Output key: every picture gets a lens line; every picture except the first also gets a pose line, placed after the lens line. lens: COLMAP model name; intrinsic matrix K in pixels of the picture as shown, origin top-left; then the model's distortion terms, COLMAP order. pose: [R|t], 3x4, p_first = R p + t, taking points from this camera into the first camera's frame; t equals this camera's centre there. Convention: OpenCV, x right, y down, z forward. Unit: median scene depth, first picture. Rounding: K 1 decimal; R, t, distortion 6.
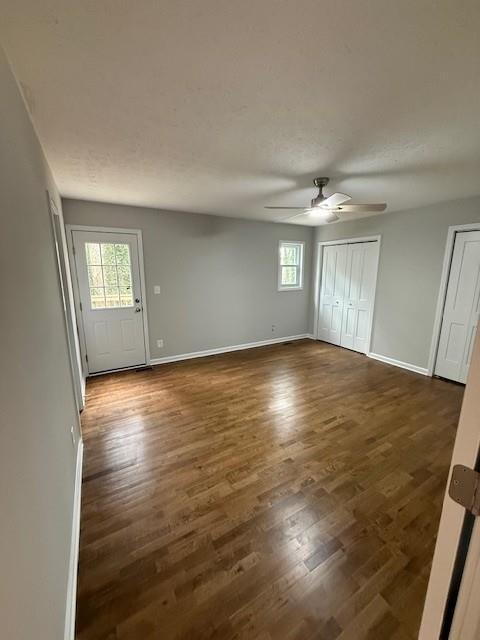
lens RADIAL K [[254.5, 0, 240.0], [0, 254.5, 320.0], [0, 0, 1]] dist [-0.000803, -0.000260]
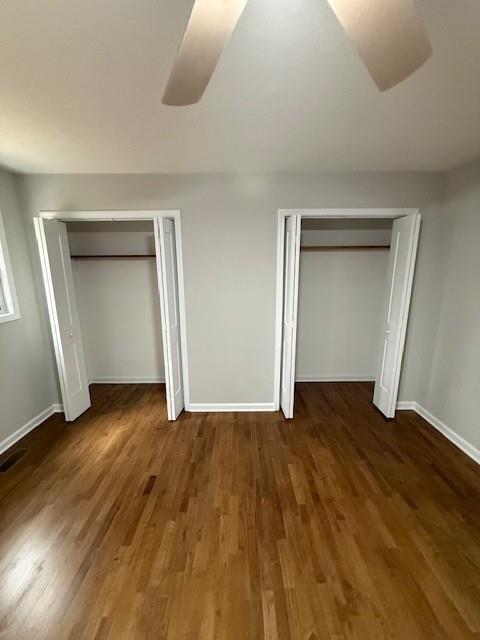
lens RADIAL K [[254.5, 0, 240.0], [0, 254.5, 320.0], [0, 0, 1]] dist [-0.000803, -0.000260]
pose [[0.499654, -0.183432, 0.846581, 0.099571], [0.177595, 0.978254, 0.107145, -0.142822], [-0.847824, 0.096813, 0.521365, 0.673587]]
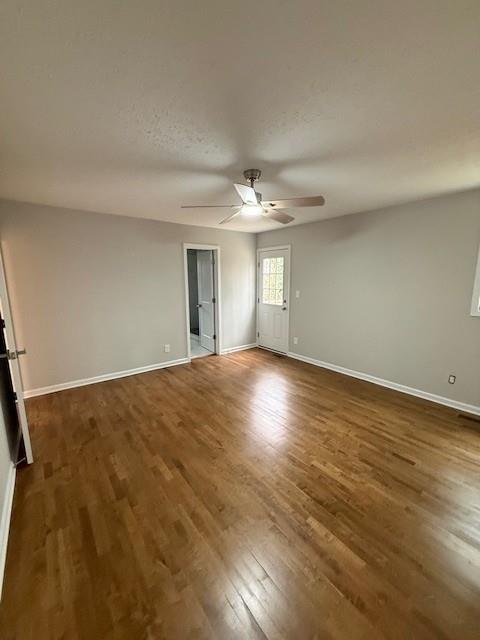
lens RADIAL K [[254.5, 0, 240.0], [0, 254.5, 320.0], [0, 0, 1]] dist [-0.000803, -0.000260]
pose [[0.139629, 0.163512, -0.976610, 0.835310], [-0.188503, 0.972625, 0.135894, -0.118237], [0.972096, 0.165120, 0.166630, 0.607744]]
